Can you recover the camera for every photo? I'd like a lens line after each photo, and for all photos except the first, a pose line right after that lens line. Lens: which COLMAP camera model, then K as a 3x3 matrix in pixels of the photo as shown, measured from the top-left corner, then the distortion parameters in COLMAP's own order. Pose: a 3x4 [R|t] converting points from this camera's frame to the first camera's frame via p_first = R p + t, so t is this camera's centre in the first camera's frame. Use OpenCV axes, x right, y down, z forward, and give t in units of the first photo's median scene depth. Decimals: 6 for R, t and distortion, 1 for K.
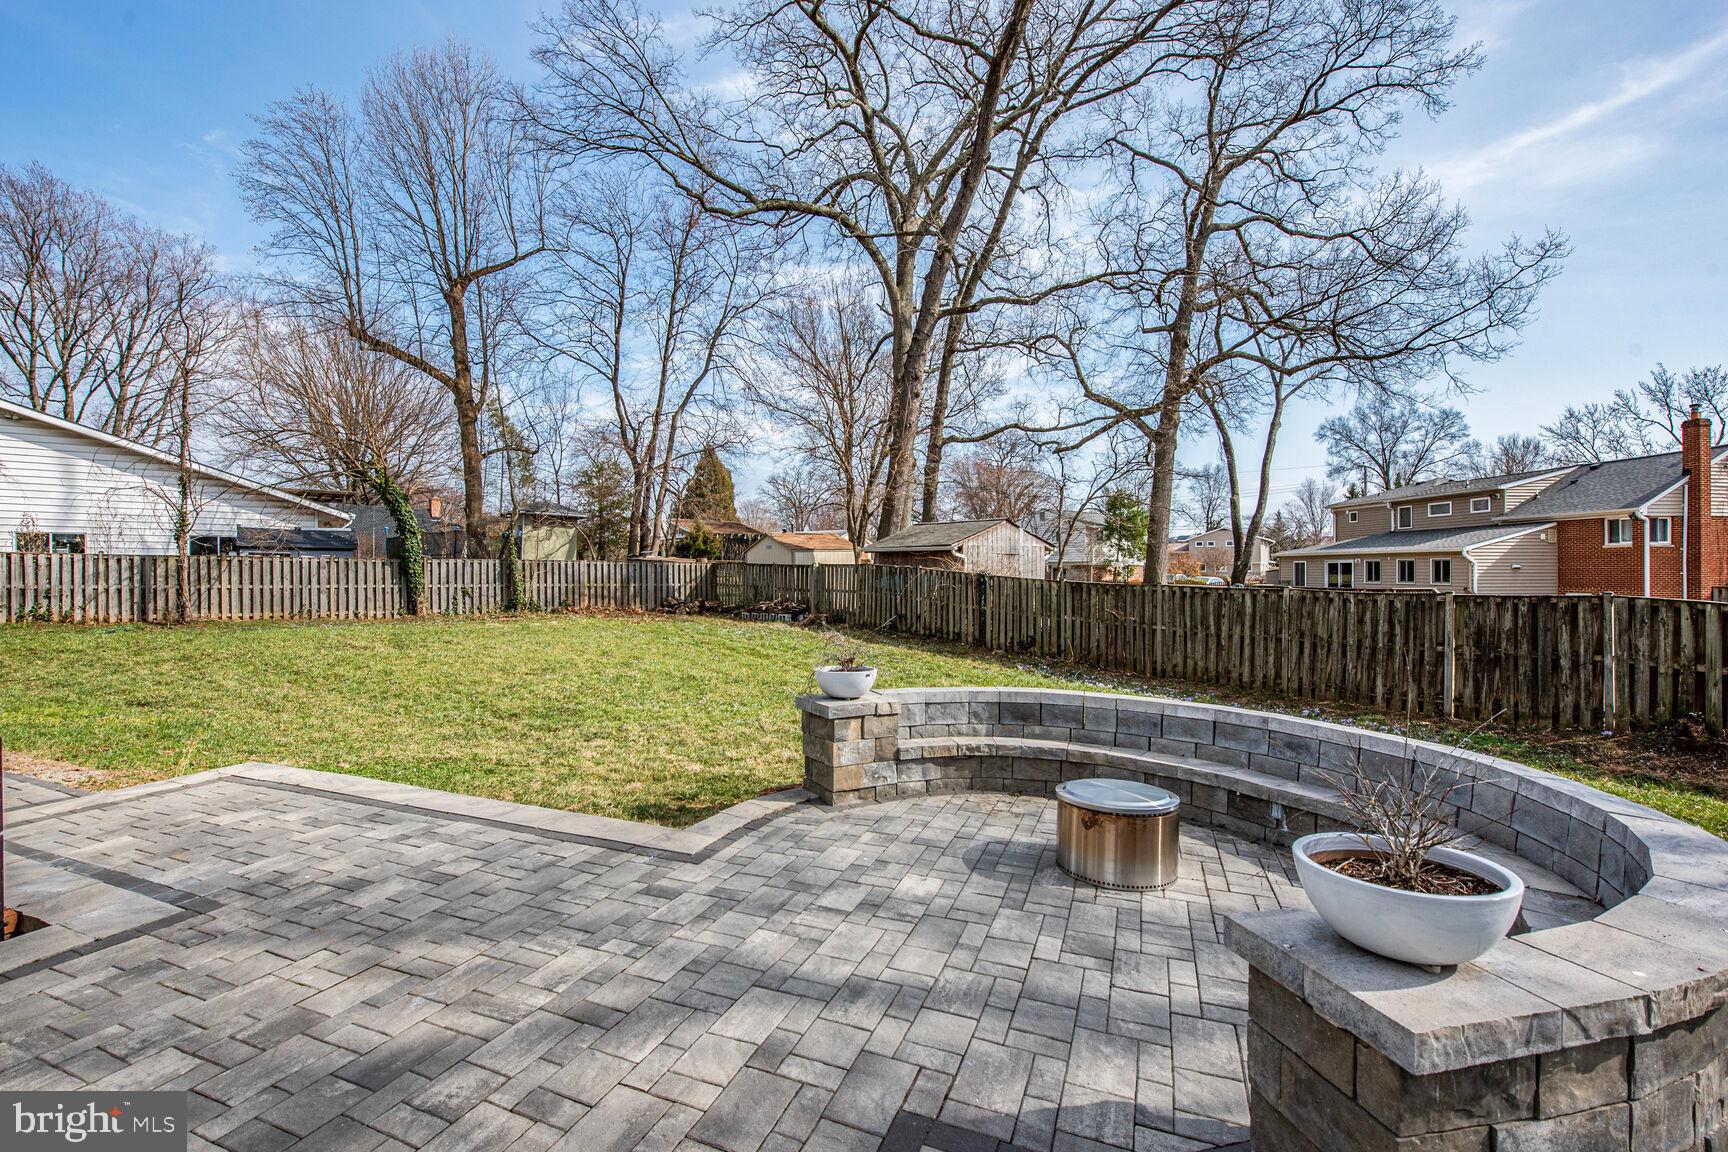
lens RADIAL K [[753.5, 0, 851.7], [0, 753.5, 572.4], [0, 0, 1]] dist [-0.015519, -0.000374]
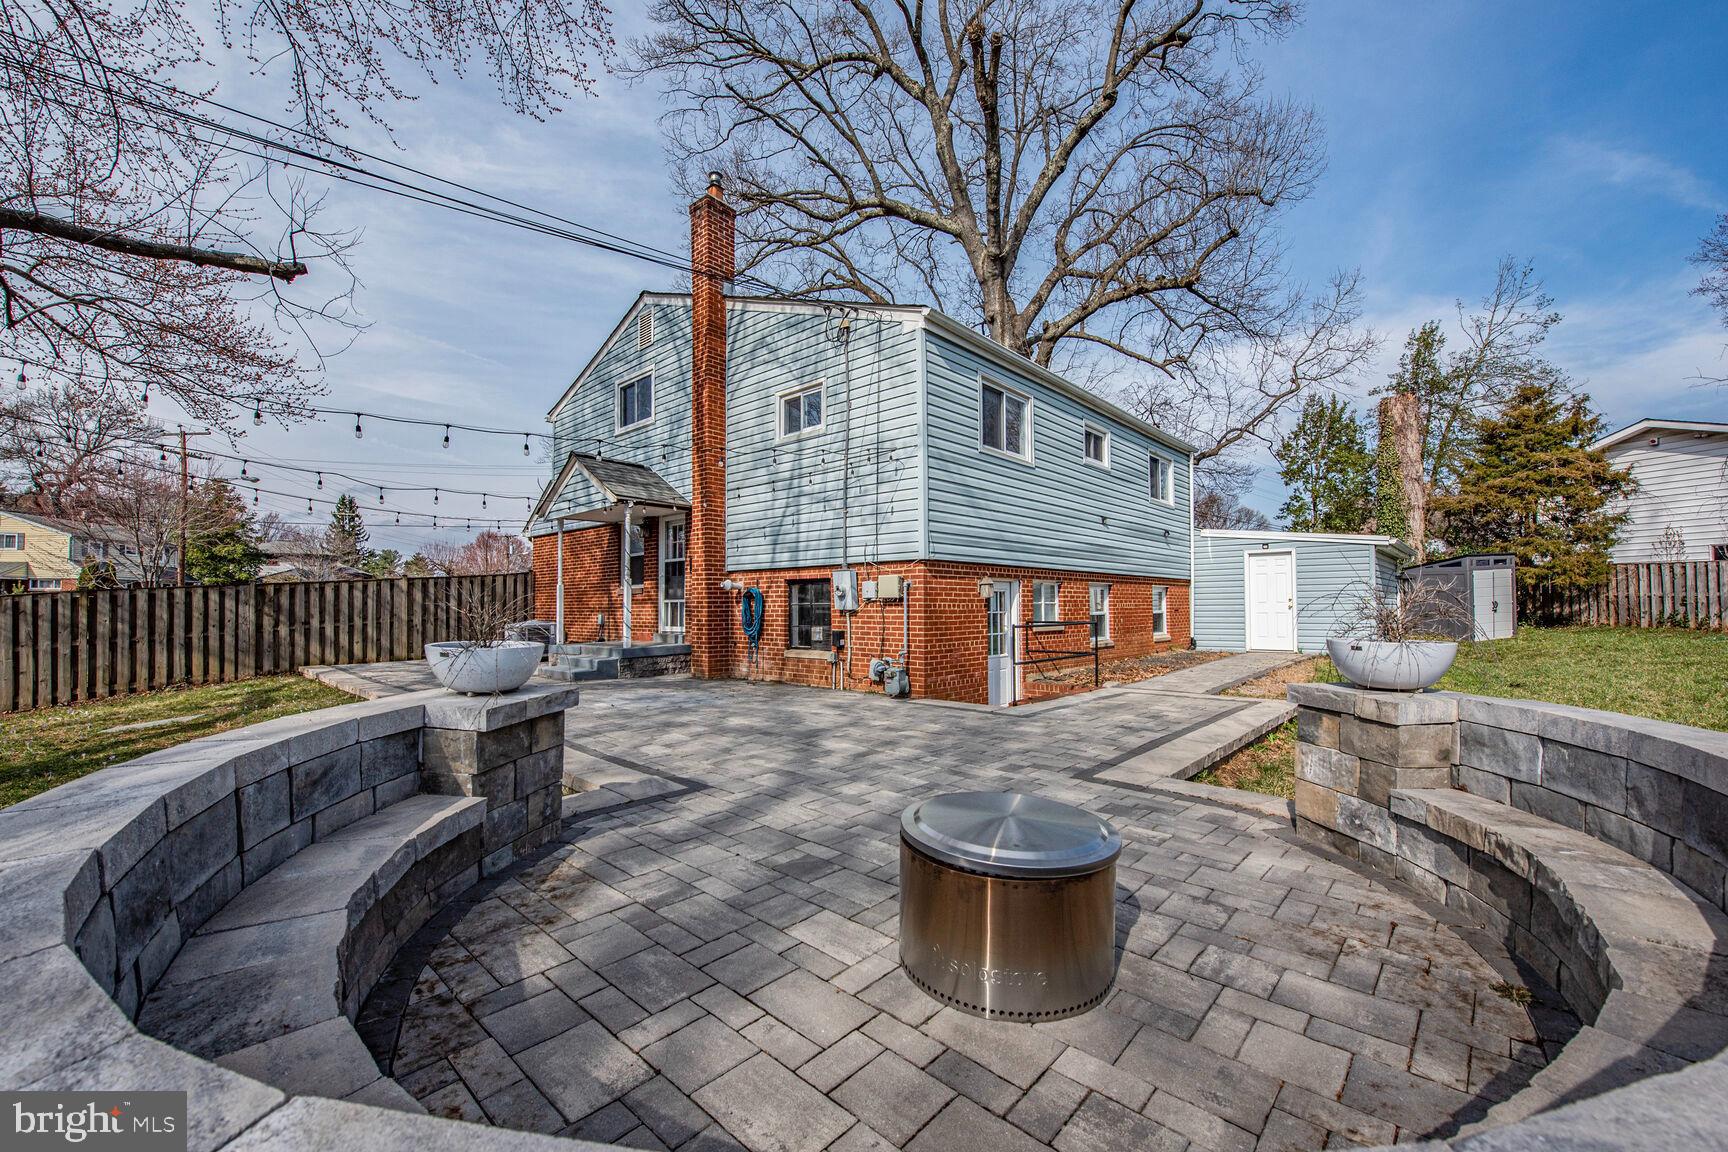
lens RADIAL K [[689.5, 0, 863.1], [0, 689.5, 597.4], [0, 0, 1]] dist [-0.017238, -0.000374]
pose [[-0.362680, -0.012362, -0.931832, 0.093469], [0.004112, 0.999881, -0.014865, 0.014544], [0.931905, -0.009223, -0.362586, 0.117599]]
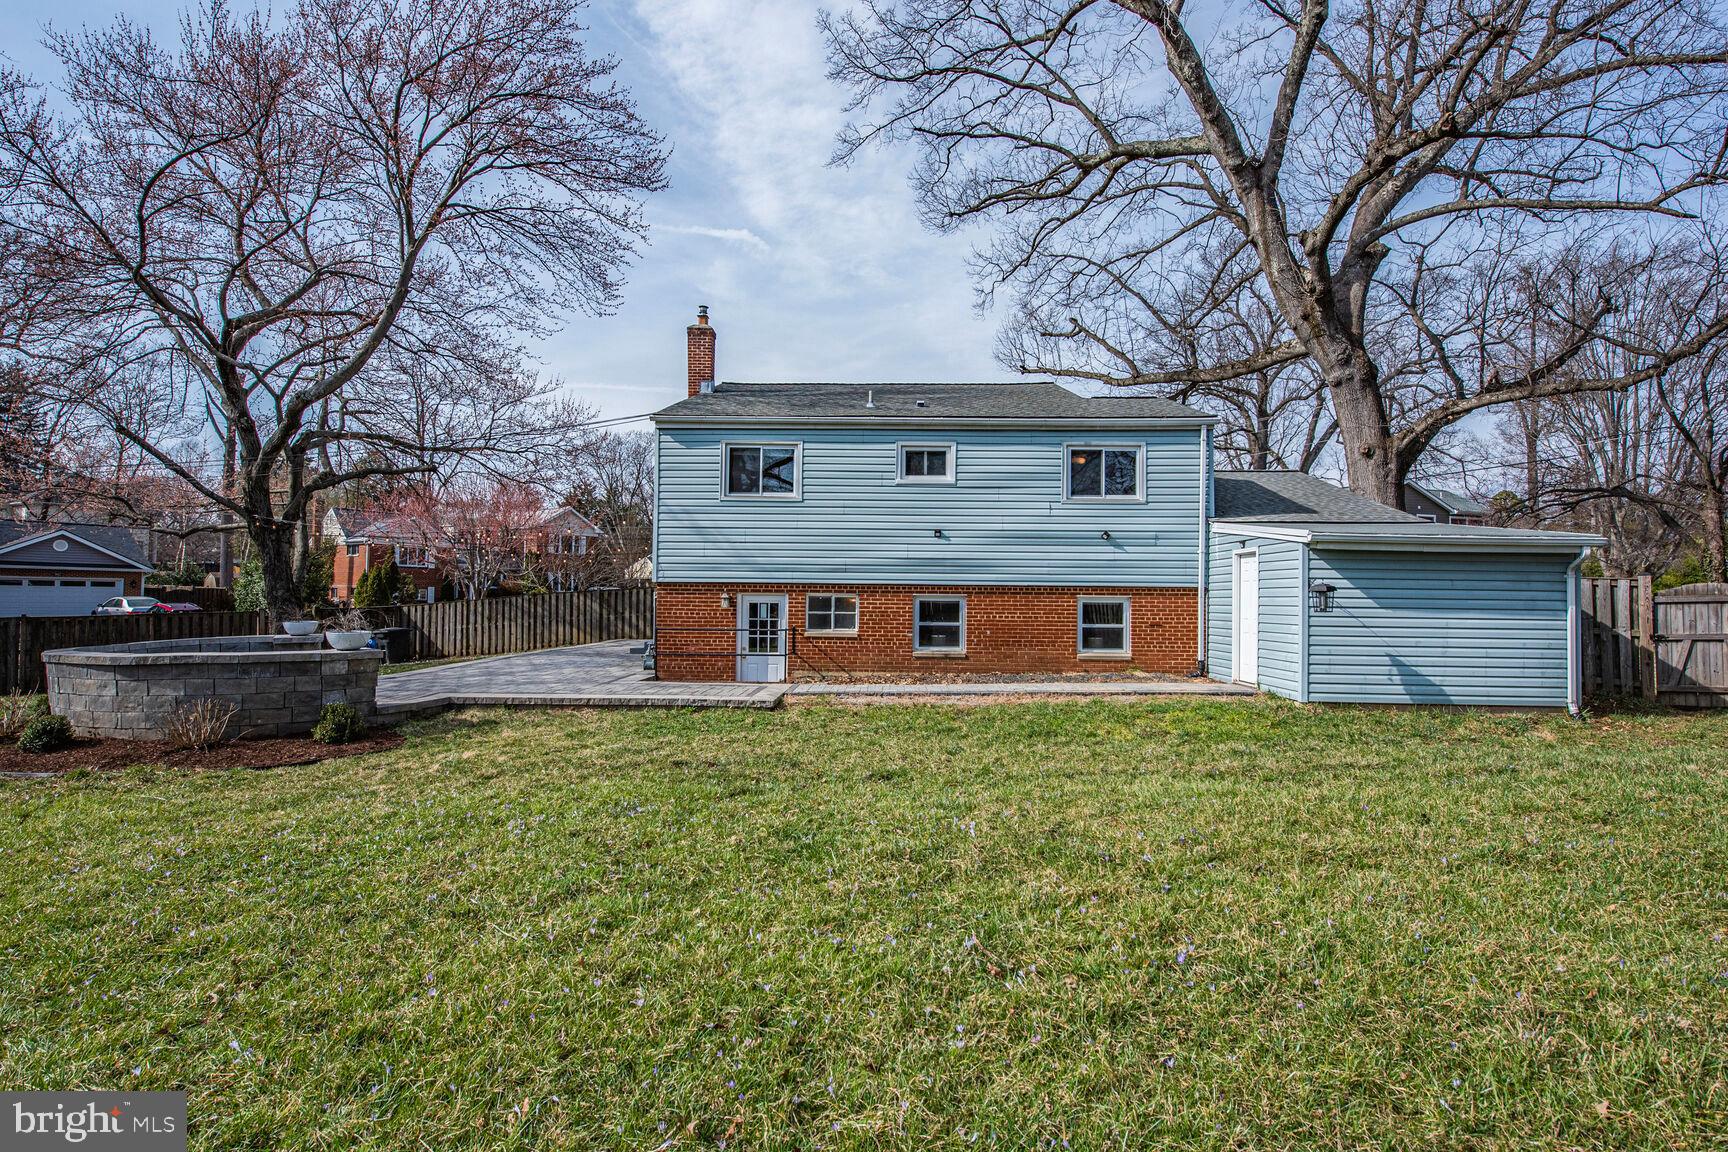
lens RADIAL K [[853.2, 0, 856.8], [0, 853.2, 576.1], [0, 0, 1]] dist [-0.012420, -0.000878]
pose [[-0.944414, -0.018823, -0.328220, -0.061680], [-0.011349, 0.999631, -0.024672, 0.005844], [0.328563, -0.019575, -0.944279, 0.449265]]
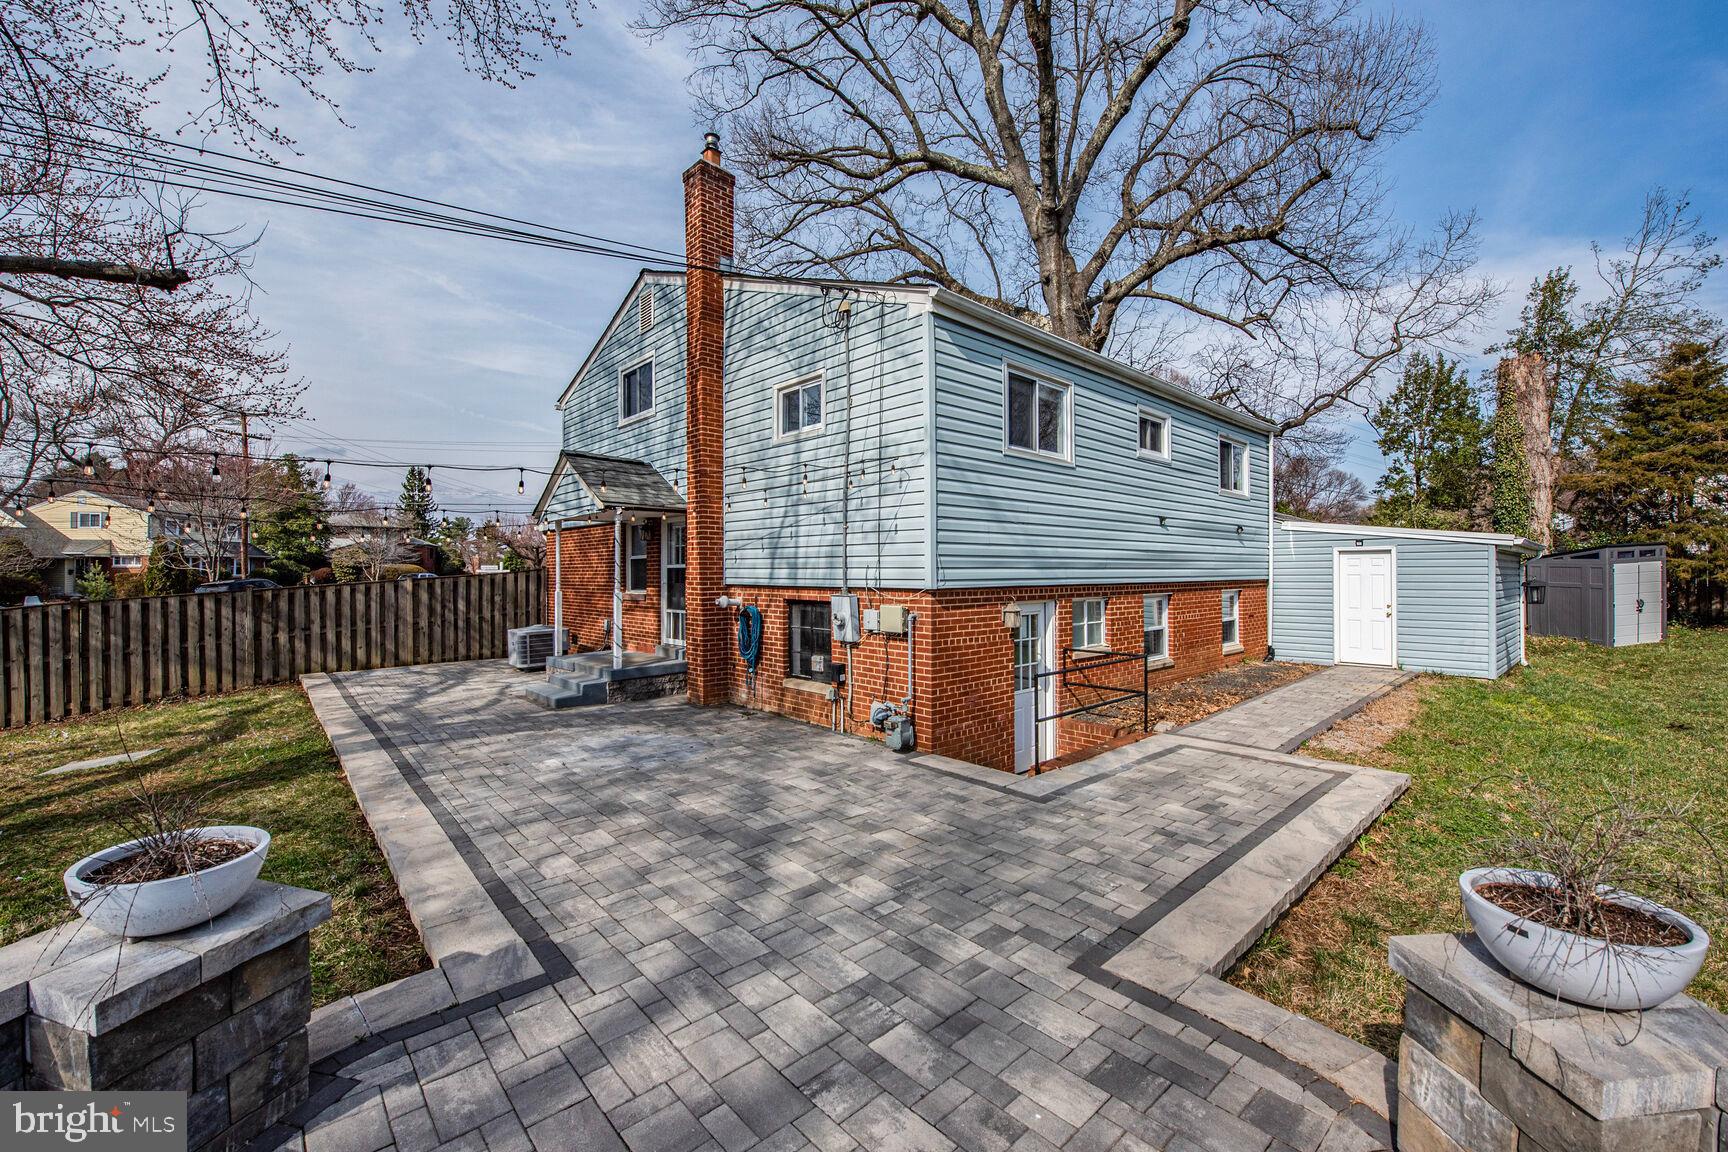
lens RADIAL K [[702.9, 0, 869.7], [0, 702.9, 573.7], [0, 0, 1]] dist [-0.019440, 0.000226]
pose [[-0.437157, 0.002868, -0.899380, 0.060554], [0.002854, 0.999994, 0.001801, -0.003891], [0.899380, -0.001780, -0.437163, 0.123014]]
